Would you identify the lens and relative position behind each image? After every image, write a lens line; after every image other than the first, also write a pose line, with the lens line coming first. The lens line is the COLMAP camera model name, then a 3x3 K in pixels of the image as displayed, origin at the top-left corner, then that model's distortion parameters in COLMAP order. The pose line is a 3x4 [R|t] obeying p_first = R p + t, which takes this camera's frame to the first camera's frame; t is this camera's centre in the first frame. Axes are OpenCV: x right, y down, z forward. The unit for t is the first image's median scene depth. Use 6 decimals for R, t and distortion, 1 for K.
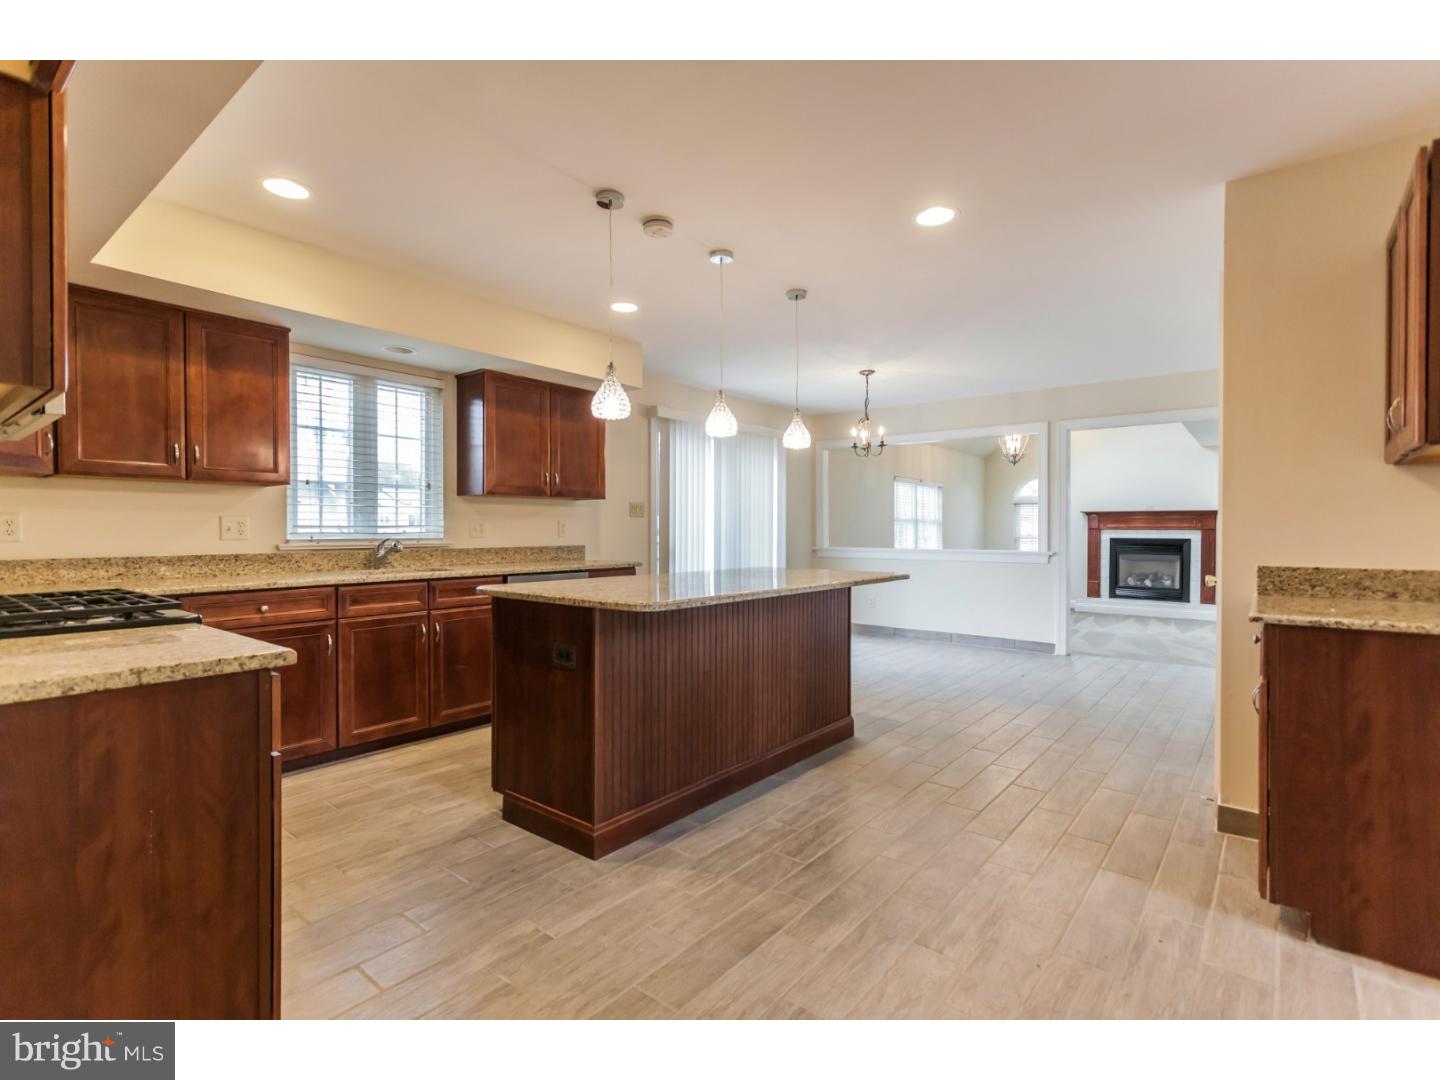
lens RADIAL K [[686.7, 0, 715.0], [0, 686.7, 540.7], [0, 0, 1]] dist [0.001233, -0.000381]
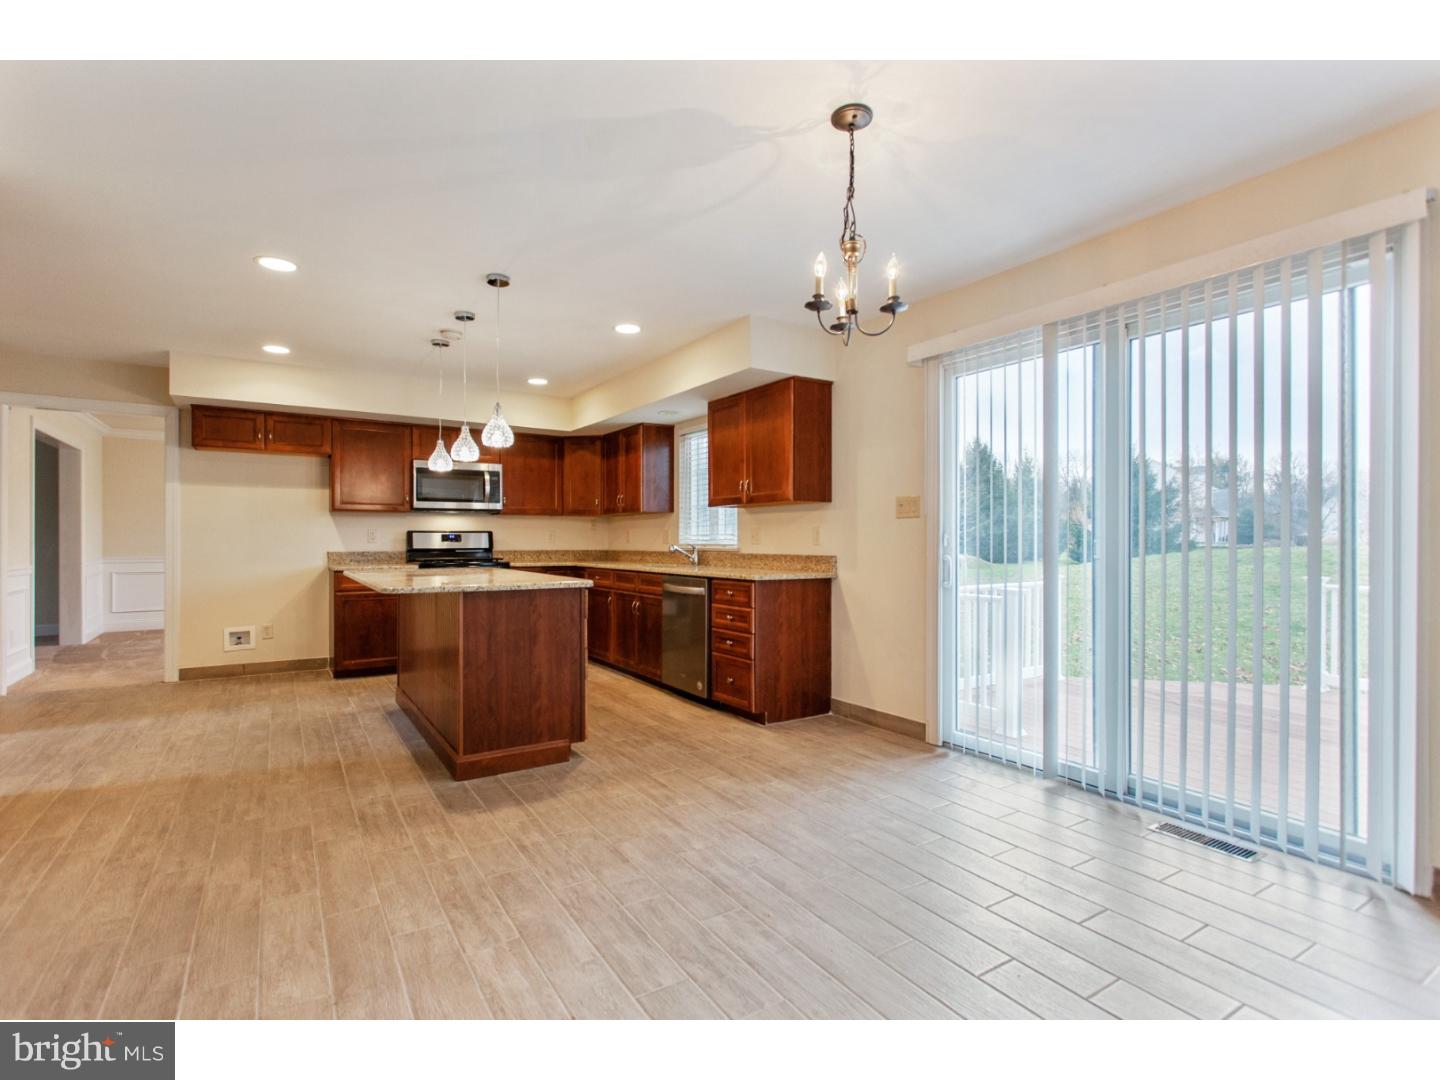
lens RADIAL K [[686.7, 0, 715.0], [0, 686.7, 540.7], [0, 0, 1]] dist [0.001233, -0.000381]
pose [[-0.306039, 0.001764, -0.952017, 0.924681], [-0.013876, 0.999884, 0.006313, -0.020486], [0.951918, 0.015142, -0.305979, 1.591143]]
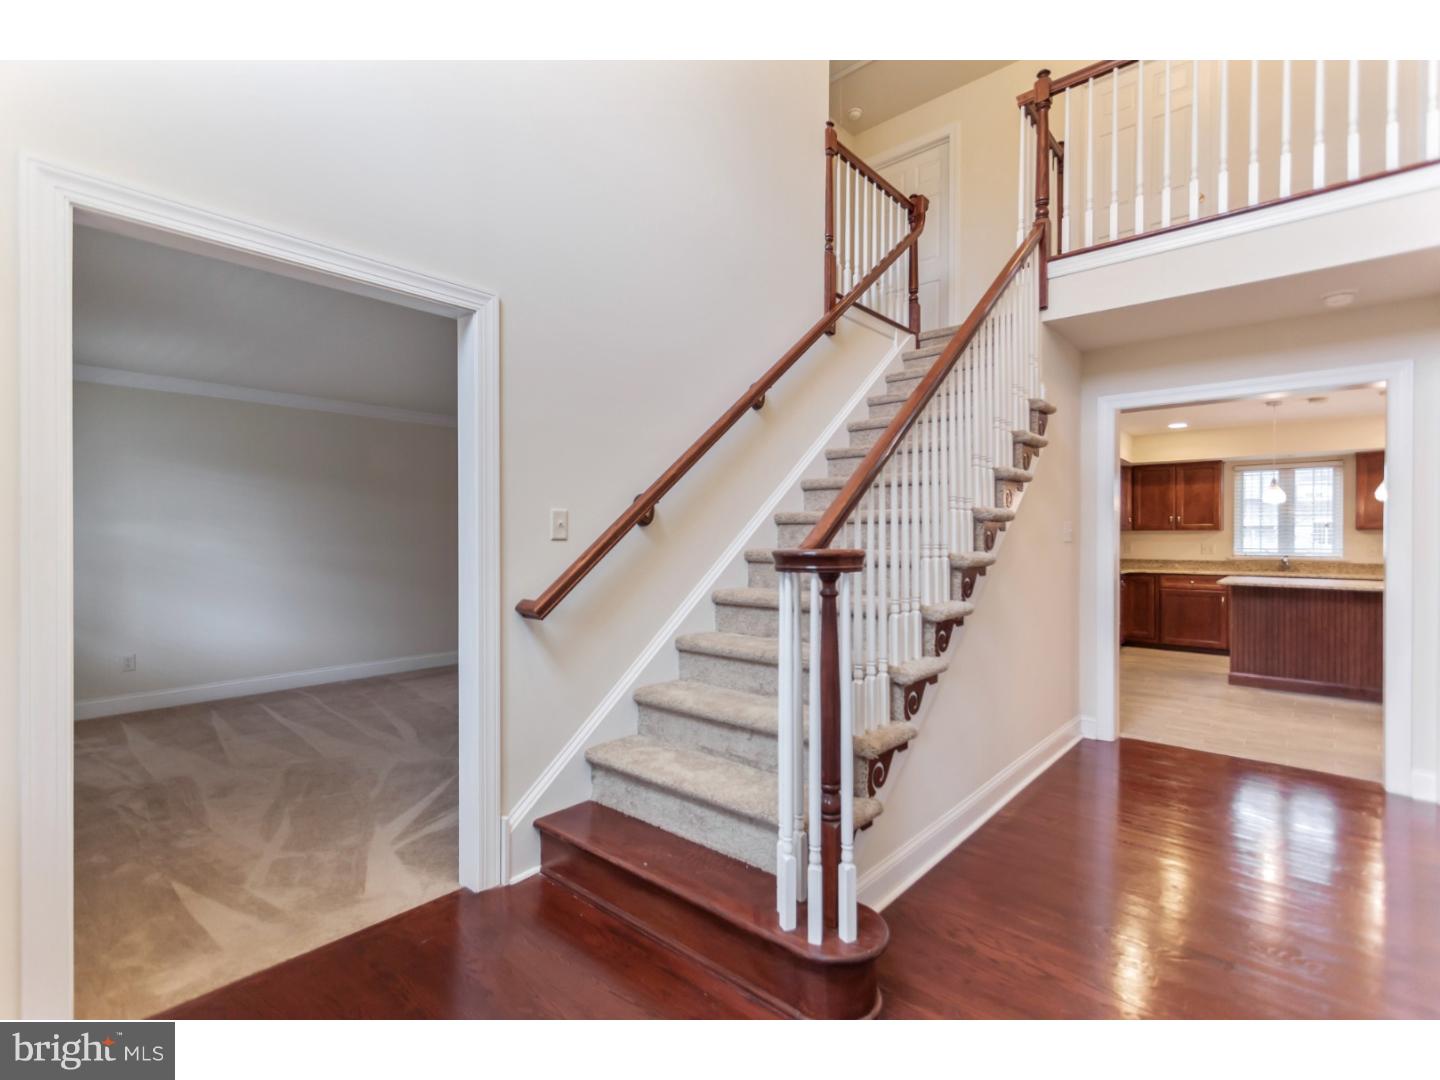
lens RADIAL K [[686.7, 0, 715.0], [0, 686.7, 540.7], [0, 0, 1]] dist [0.001233, -0.000381]
pose [[-0.035642, 0.009776, -0.999317, 1.545259], [-0.019771, 0.999750, 0.010486, -0.035825], [0.999169, 0.020131, -0.035440, -0.517049]]
